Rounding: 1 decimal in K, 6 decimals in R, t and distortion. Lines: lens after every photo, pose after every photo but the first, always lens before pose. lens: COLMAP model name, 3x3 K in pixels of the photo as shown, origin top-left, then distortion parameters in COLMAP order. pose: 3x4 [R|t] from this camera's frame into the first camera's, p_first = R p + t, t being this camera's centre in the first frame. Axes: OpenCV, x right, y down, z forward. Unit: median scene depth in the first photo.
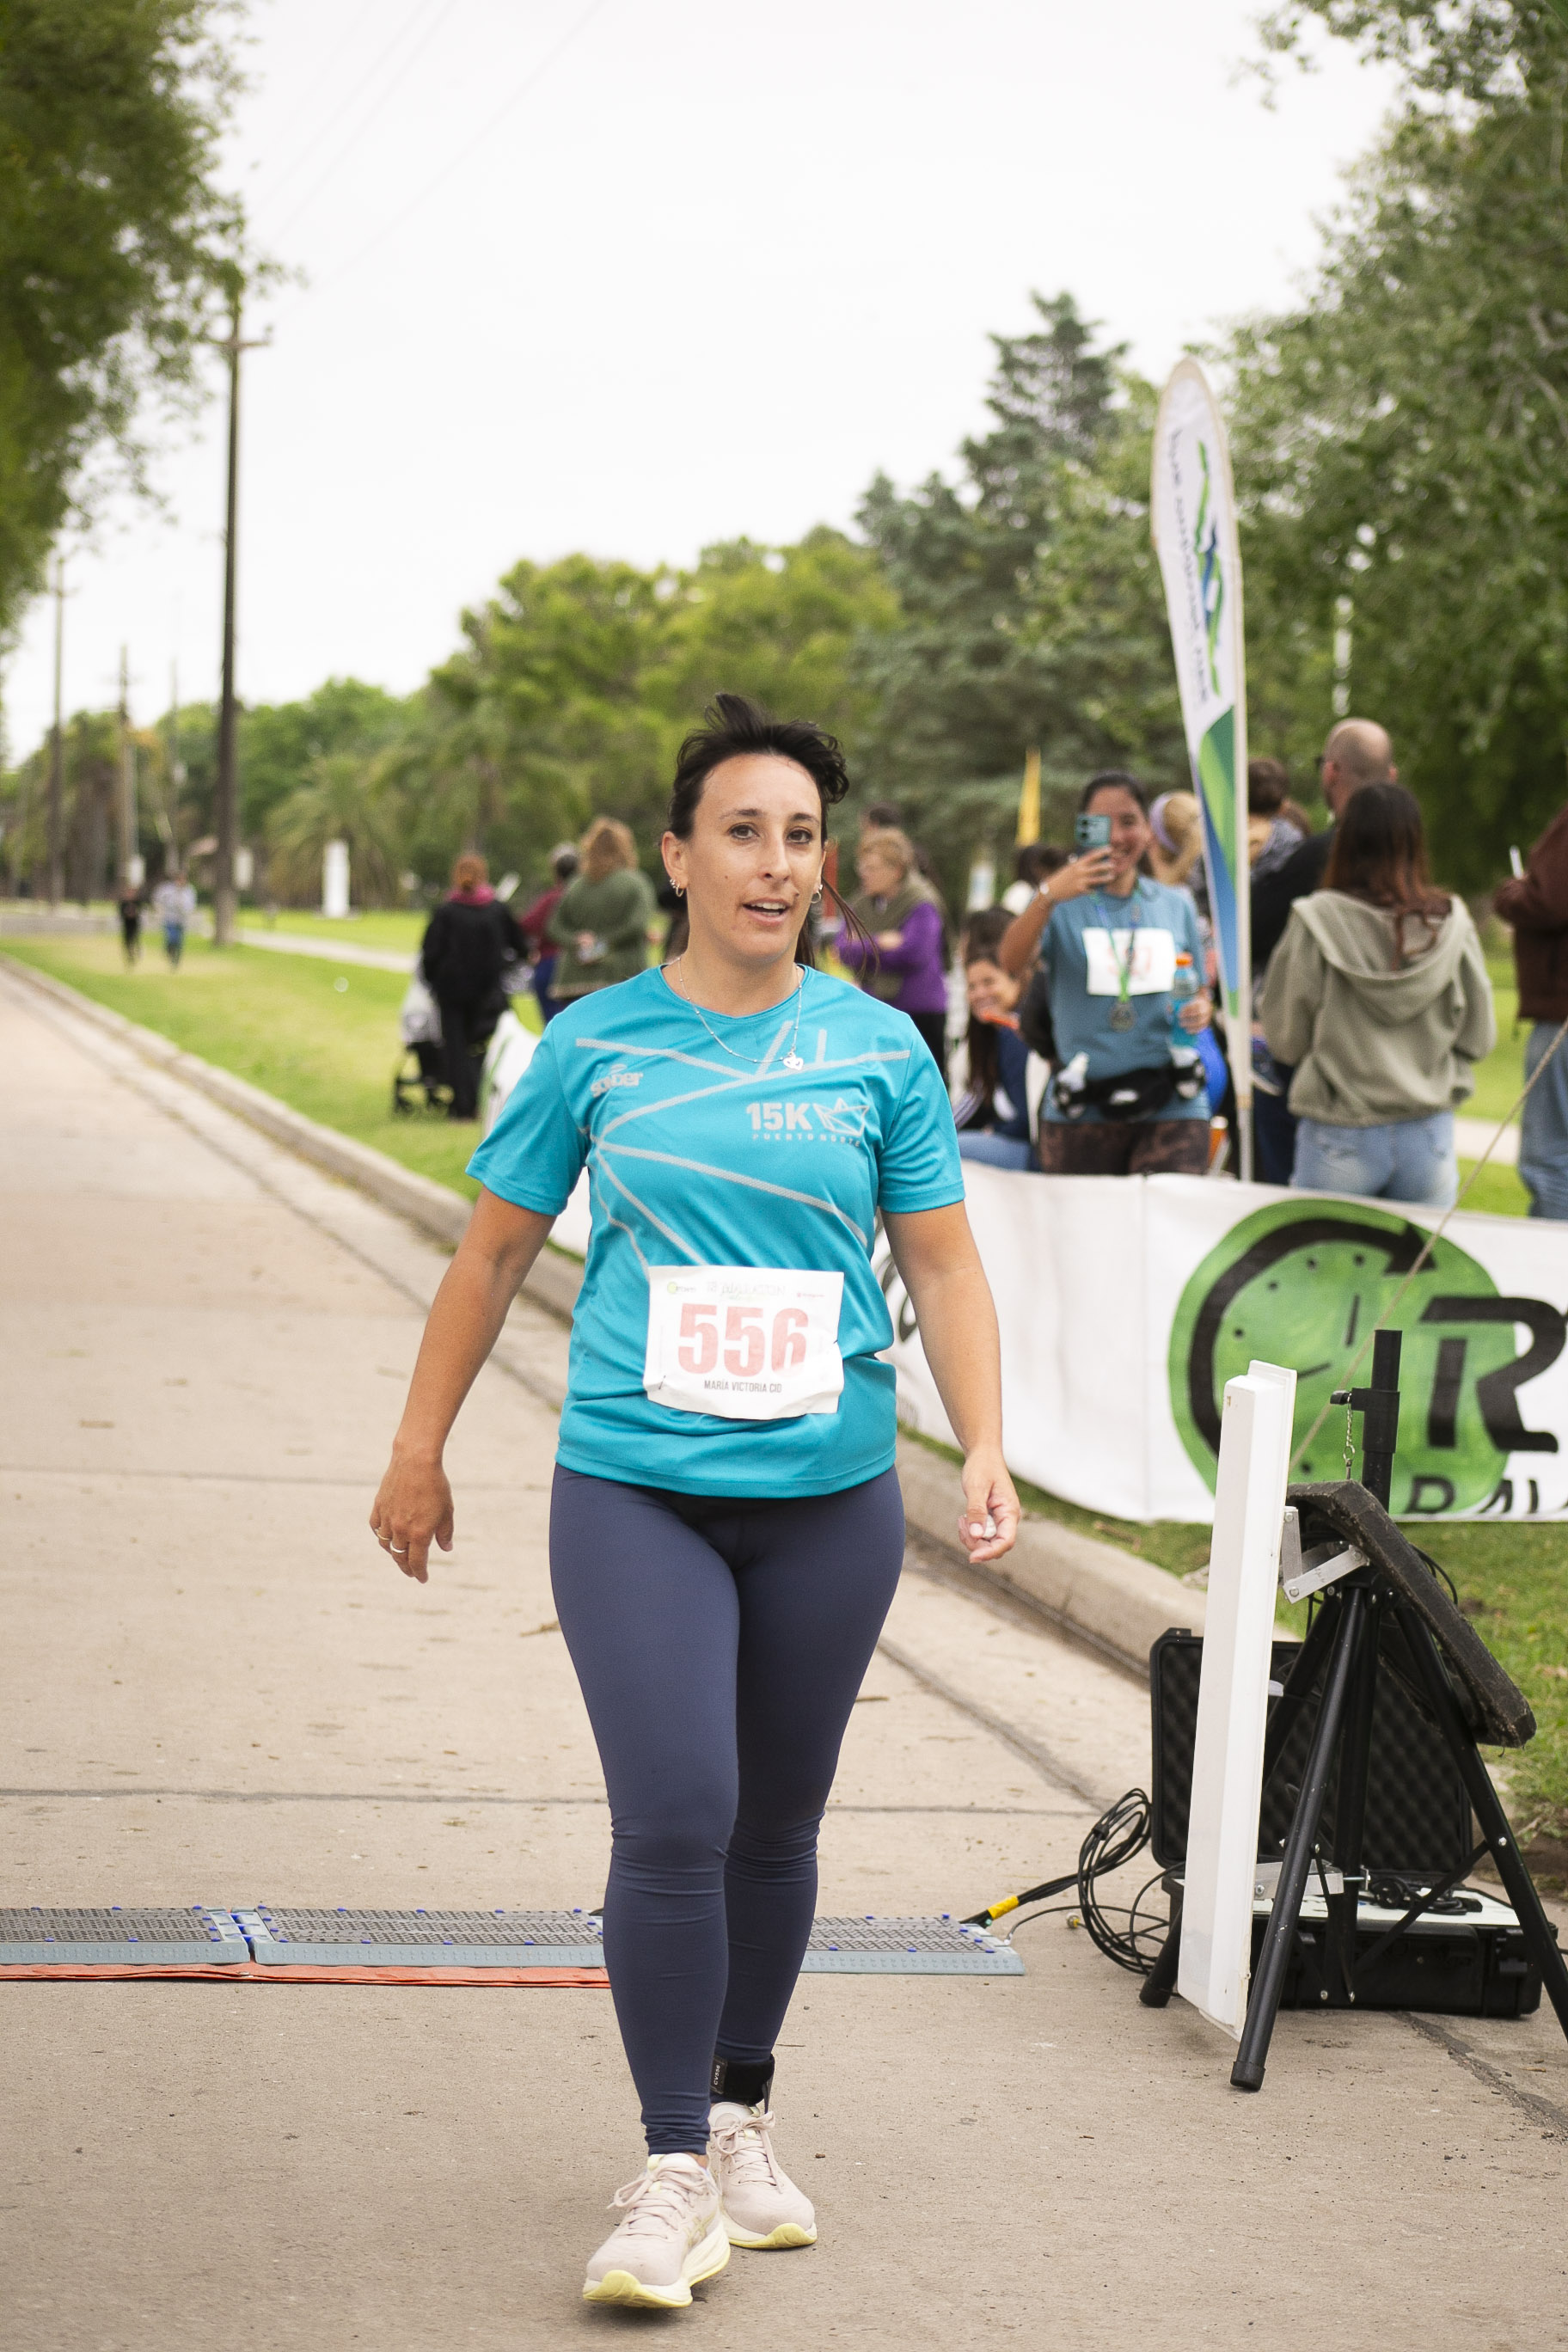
lens RADIAL K [[5819.8, 0, 784.0], [0, 5819.8, 1176.0], [0, 0, 1]] dist [-0.009775, 1.334211]
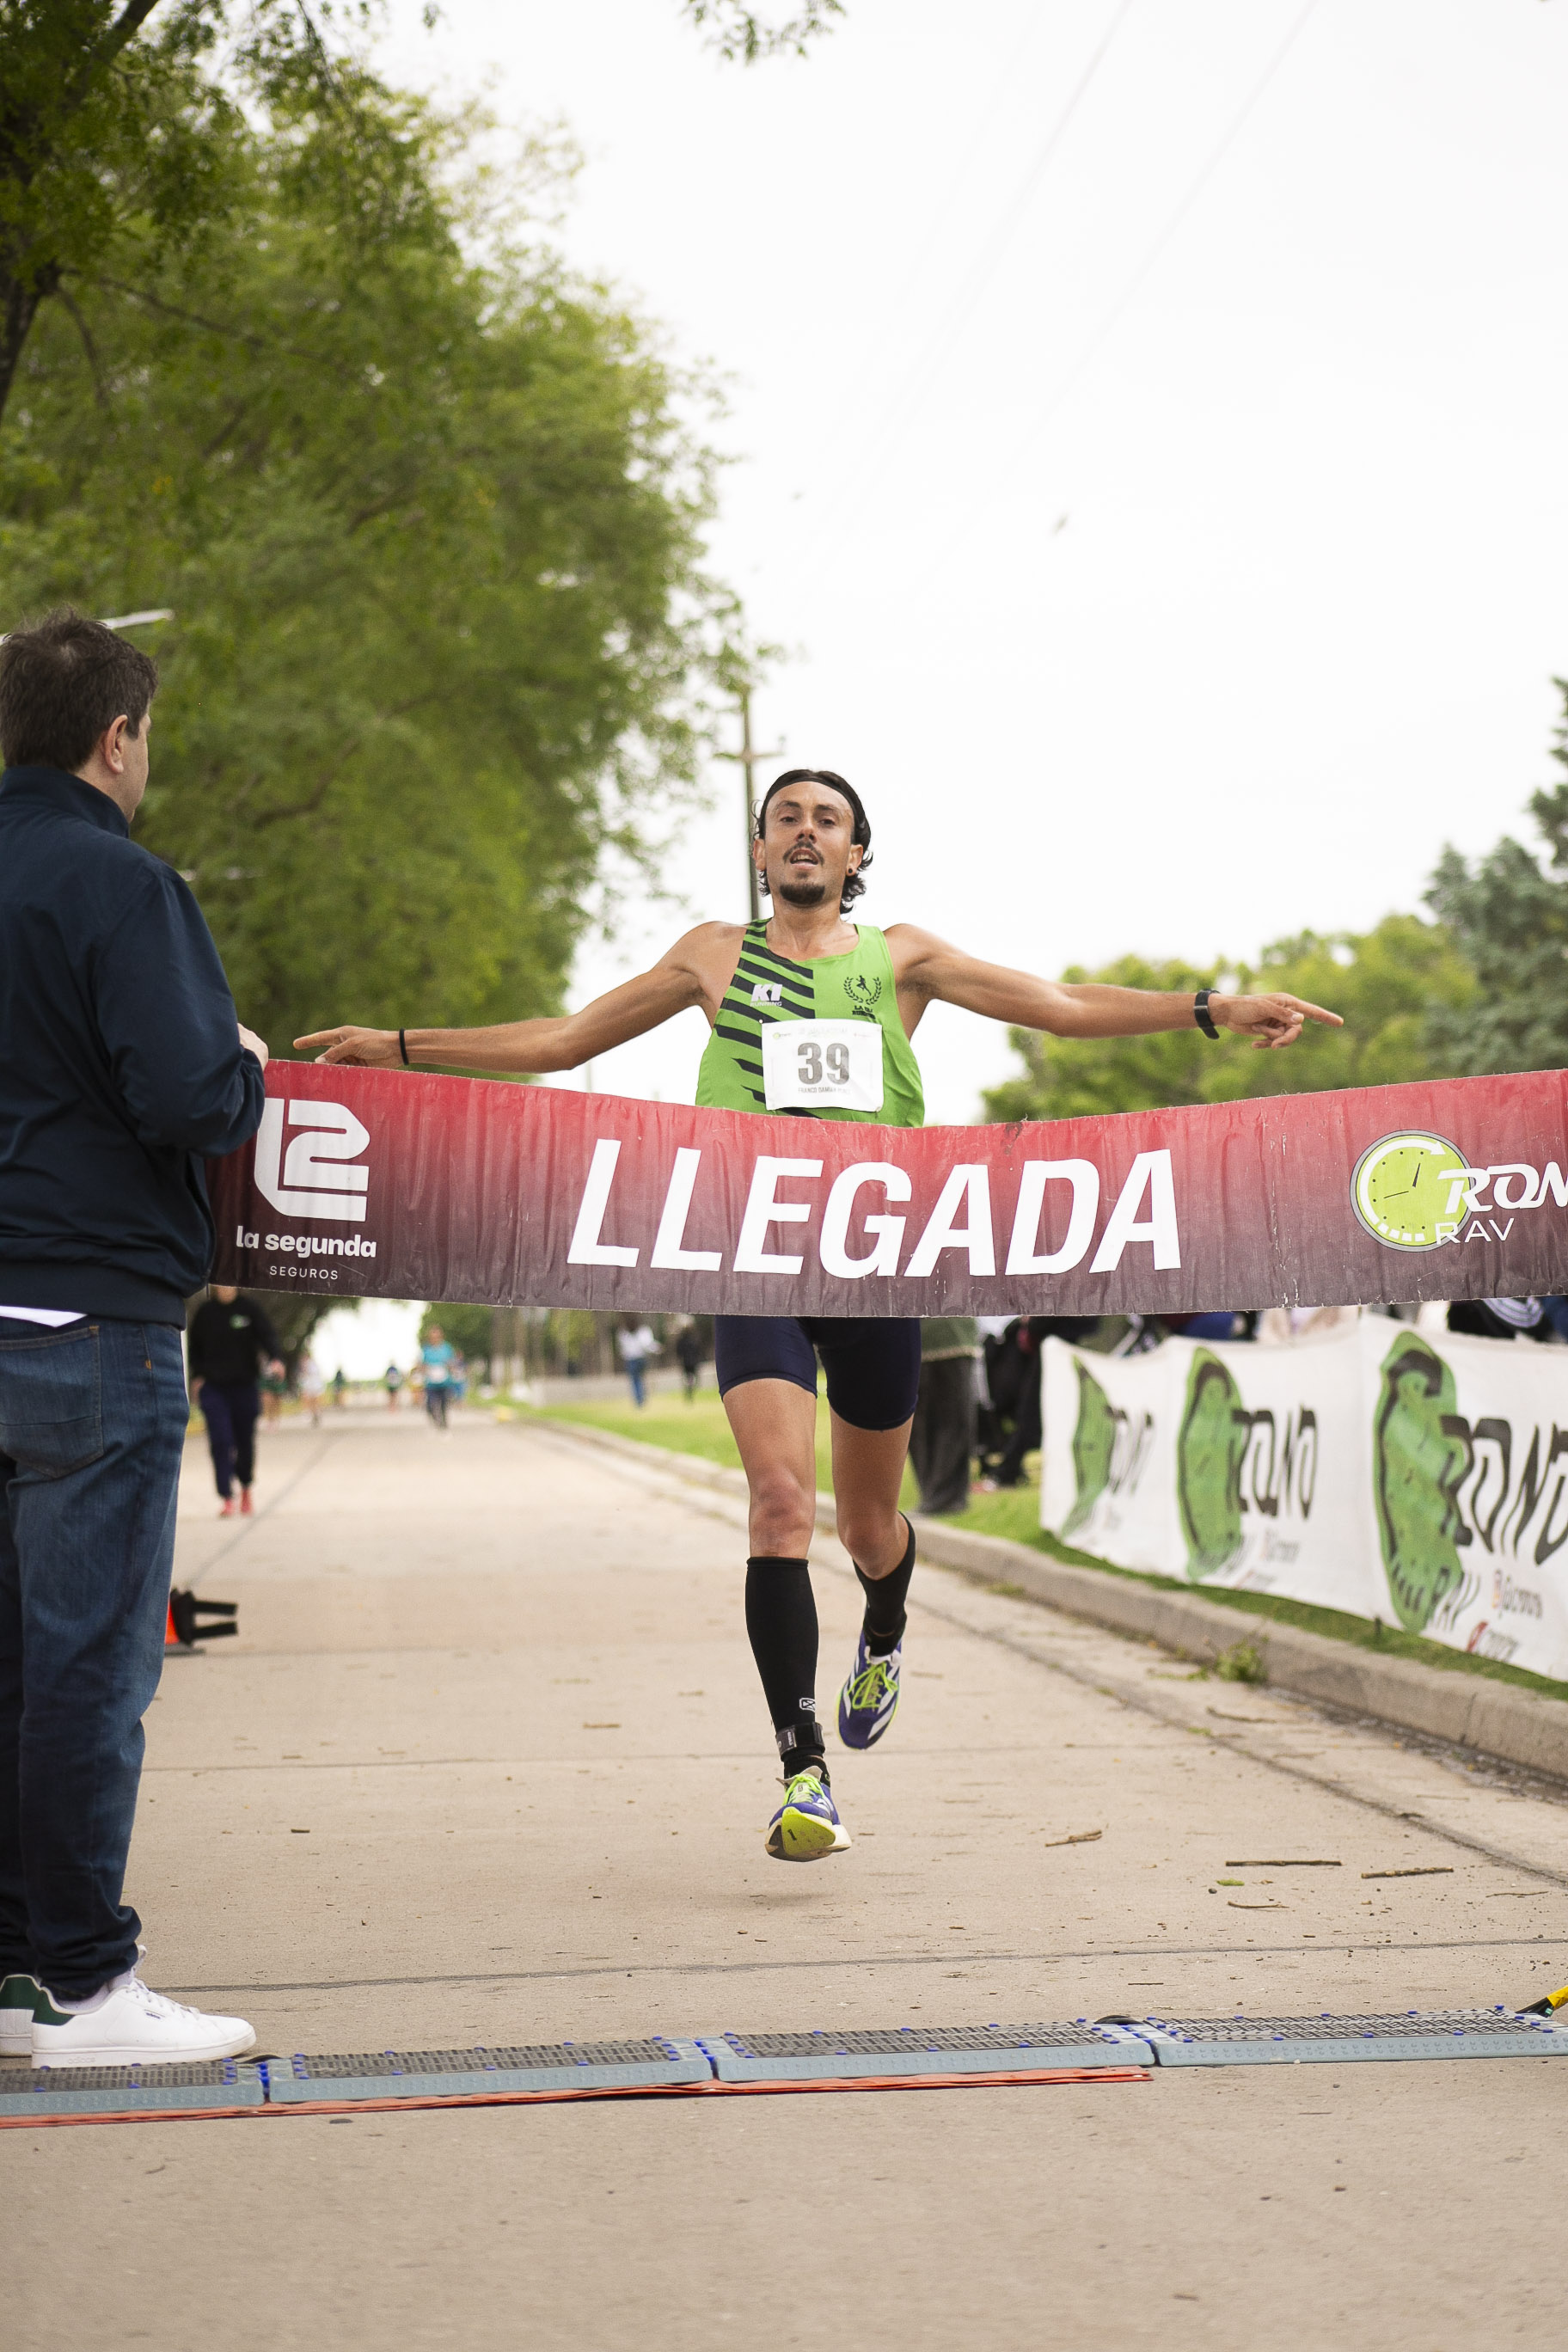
lens RADIAL K [[6220.0, 0, 784.0], [0, 6220.0, 1176.0], [0, 0, 1]] dist [0.127631, 0.921025]
pose [[0.992267, -0.078918, -0.095805, 0.020907], [0.070857, 0.993874, -0.084816, 0.074468], [0.101911, 0.077371, 0.991780, 0.035819]]
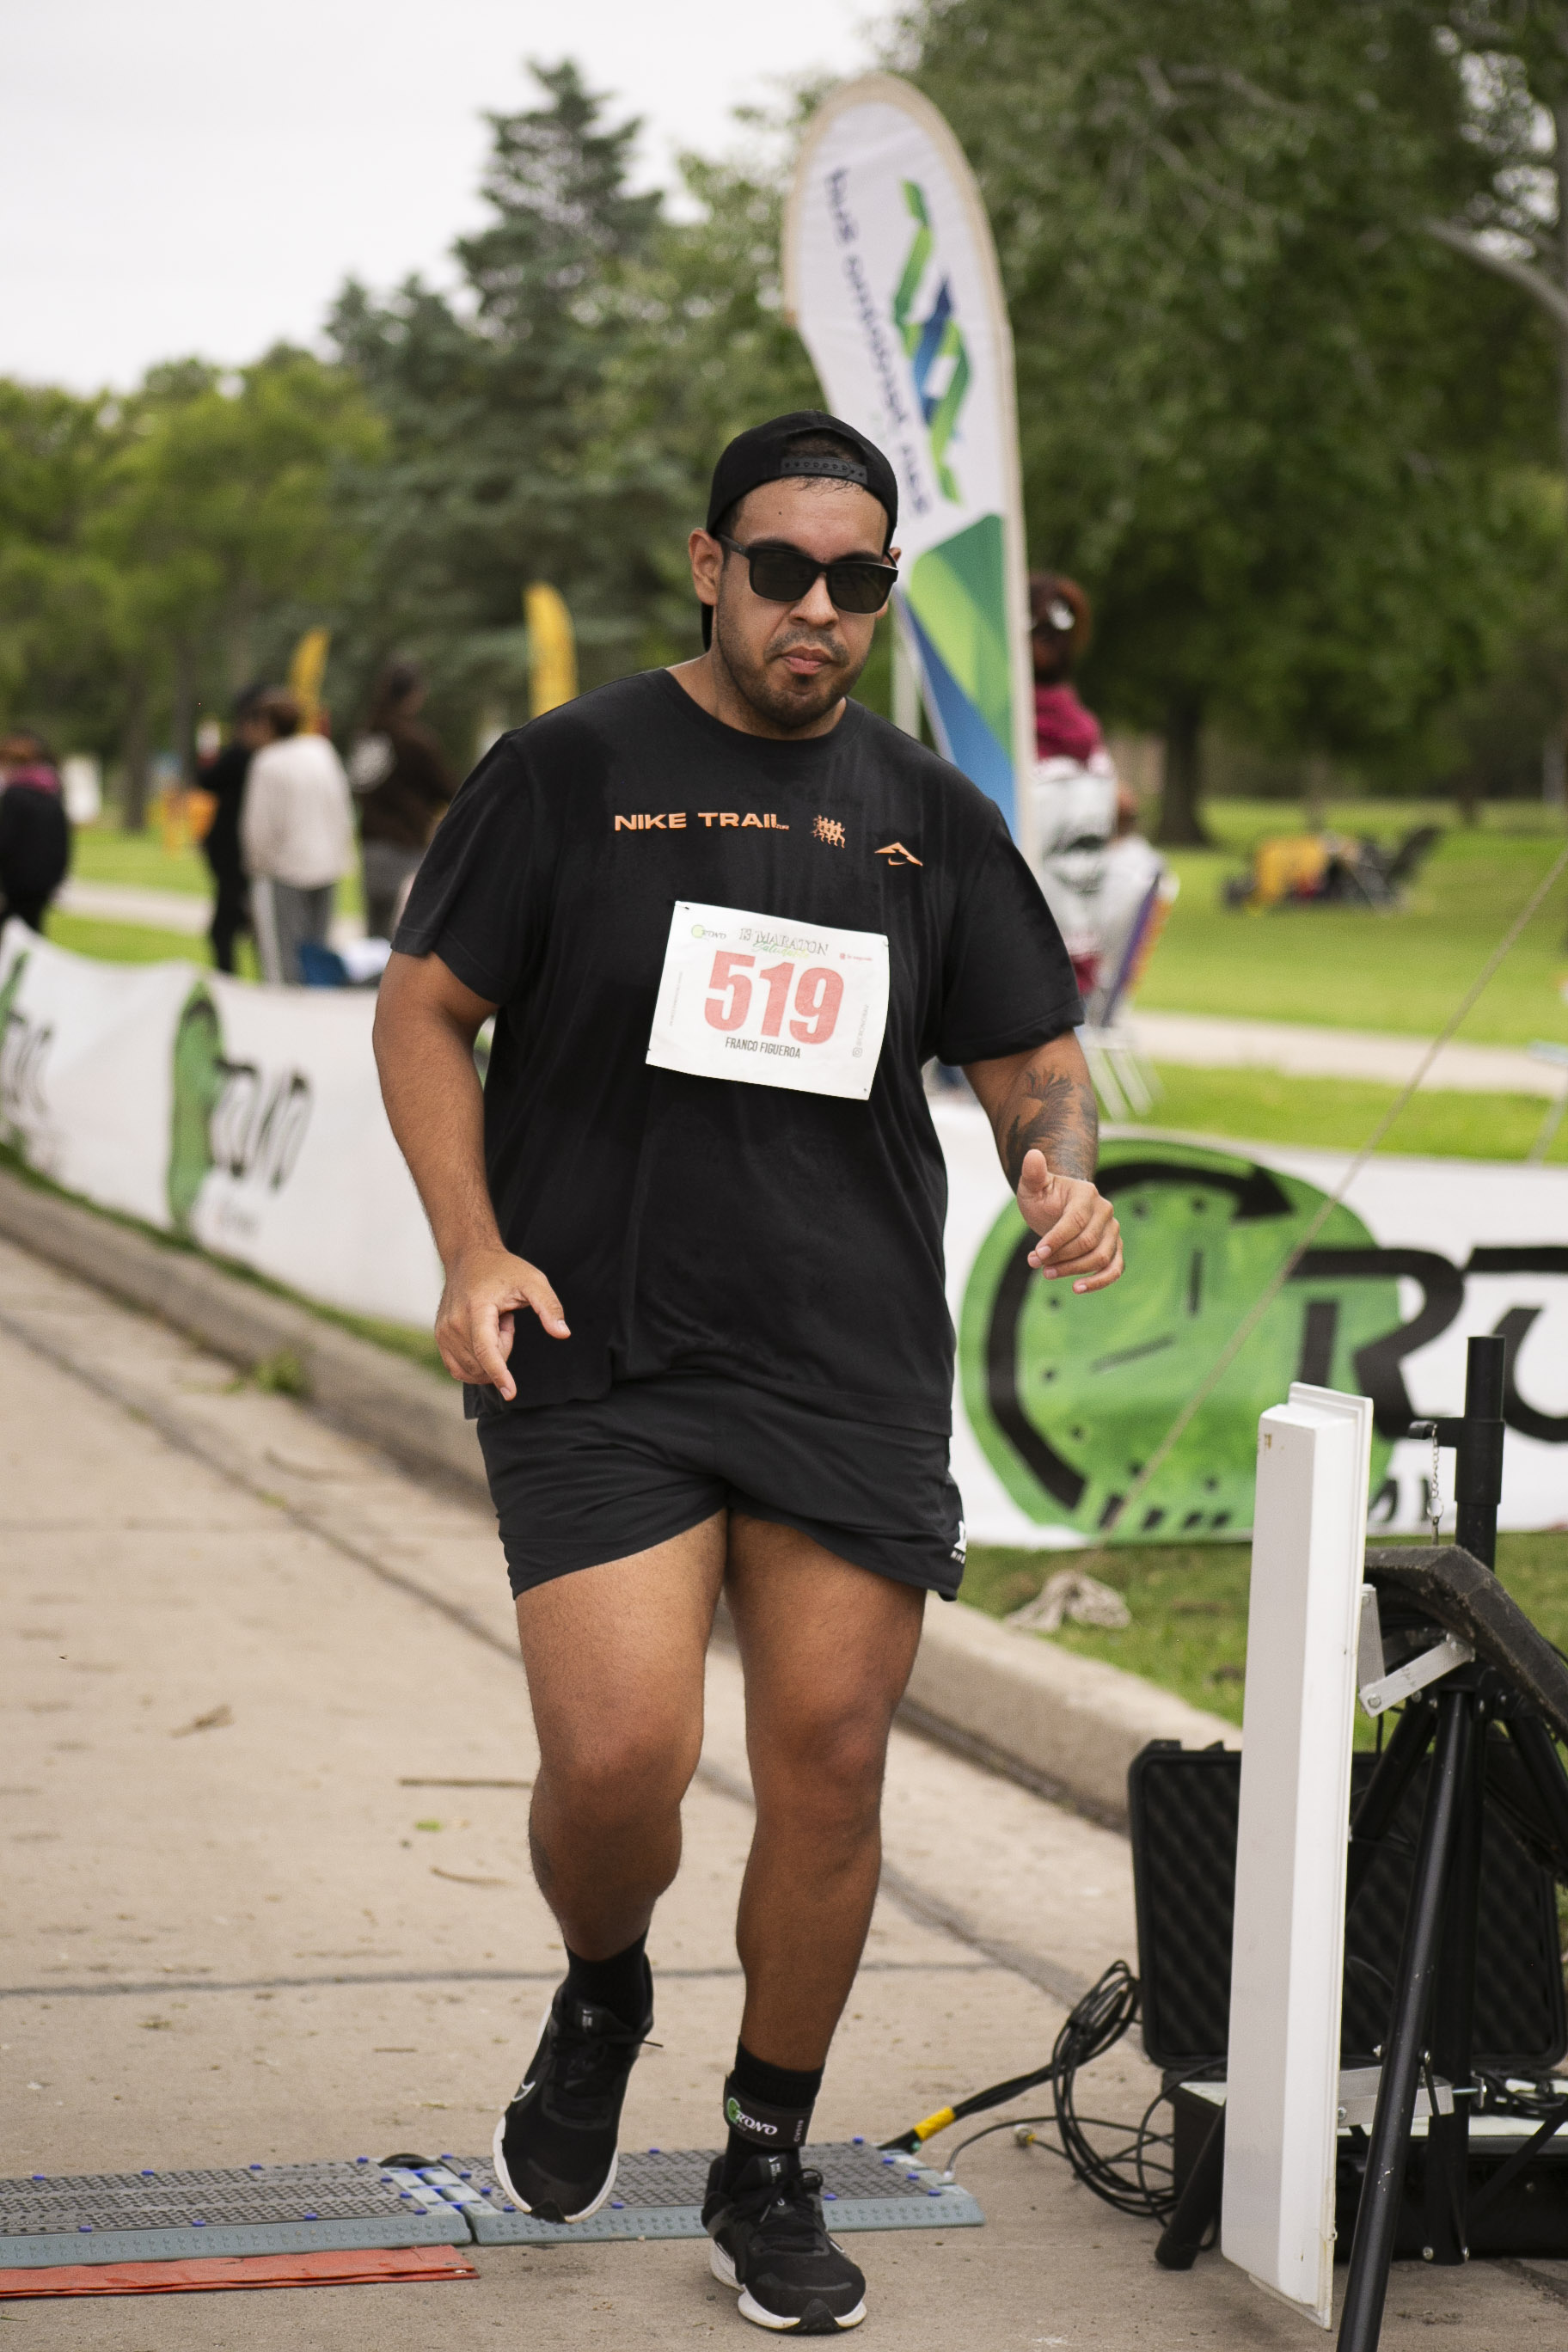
lens RADIAL K [[6558.8, 0, 784.0], [0, 6558.8, 1176.0], [0, 0, 1]] dist [0.208968, 1.102291]
pose [[0.996009, -0.032243, 0.083222, -0.047302], [0.031070, 0.999399, 0.015345, -0.007988], [-0.083666, -0.012698, 0.996413, 0.171452]]
